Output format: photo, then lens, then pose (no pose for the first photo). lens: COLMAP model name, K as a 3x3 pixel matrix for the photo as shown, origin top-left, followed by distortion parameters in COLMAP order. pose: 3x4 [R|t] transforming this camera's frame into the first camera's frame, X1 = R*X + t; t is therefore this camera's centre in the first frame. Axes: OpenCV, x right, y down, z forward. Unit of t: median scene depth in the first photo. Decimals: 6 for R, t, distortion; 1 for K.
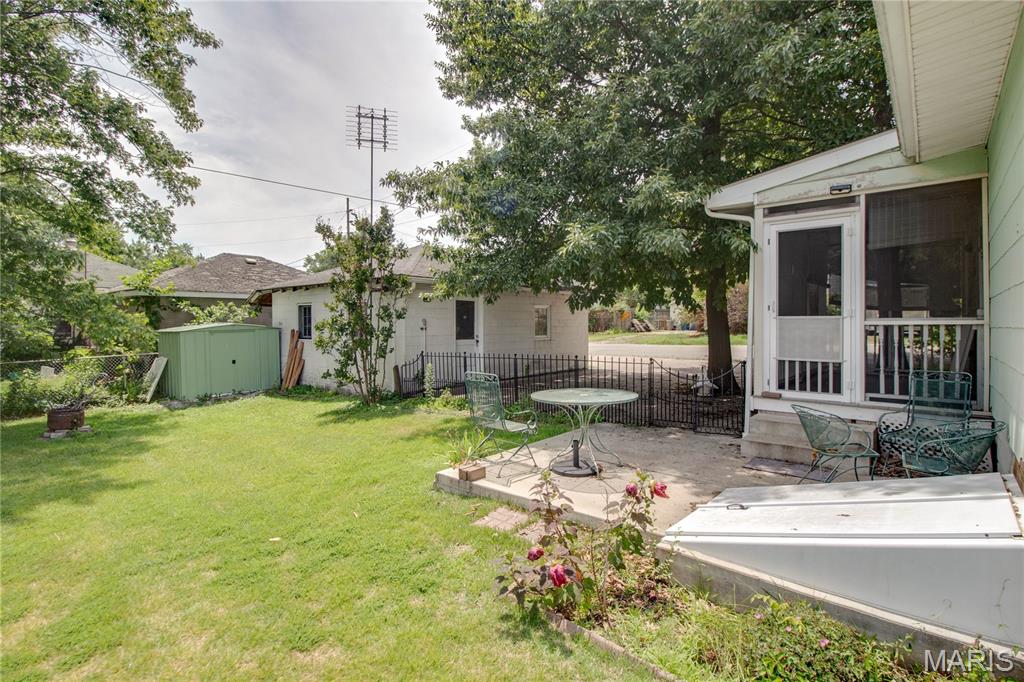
lens RADIAL K [[500.4, 0, 513.2], [0, 500.4, 323.2], [0, 0, 1]] dist [0.006299, -0.015478]
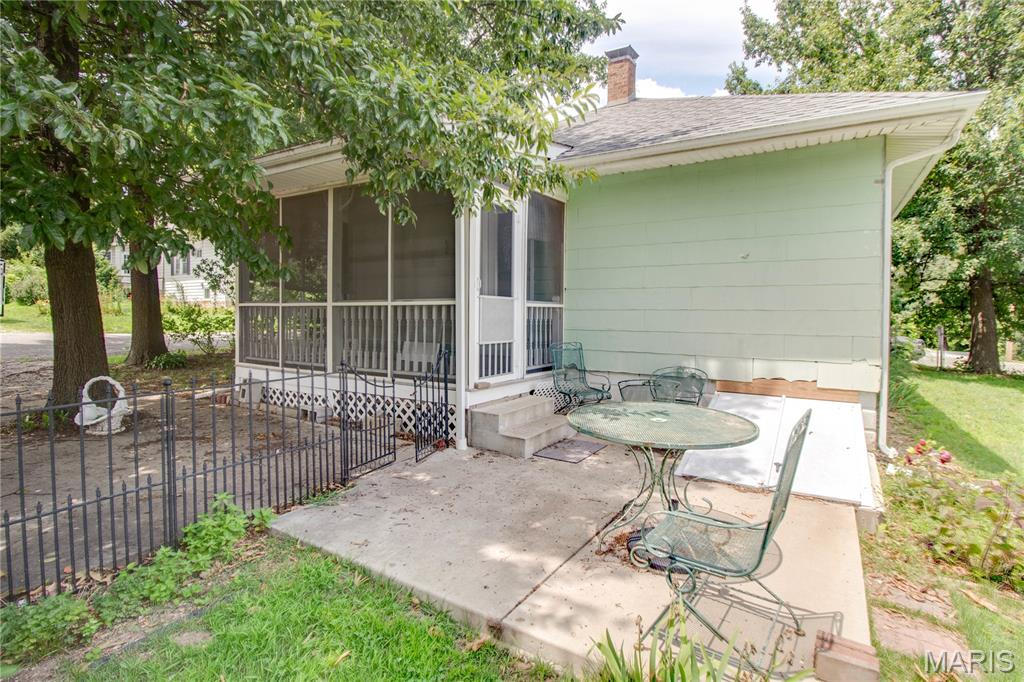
lens RADIAL K [[500.4, 0, 513.2], [0, 500.4, 323.2], [0, 0, 1]] dist [0.006299, -0.015478]
pose [[-0.148358, -0.018826, 0.988755, -0.365538], [-0.005323, 0.999820, 0.018238, 0.019844], [-0.988919, -0.002558, -0.148431, 1.127652]]
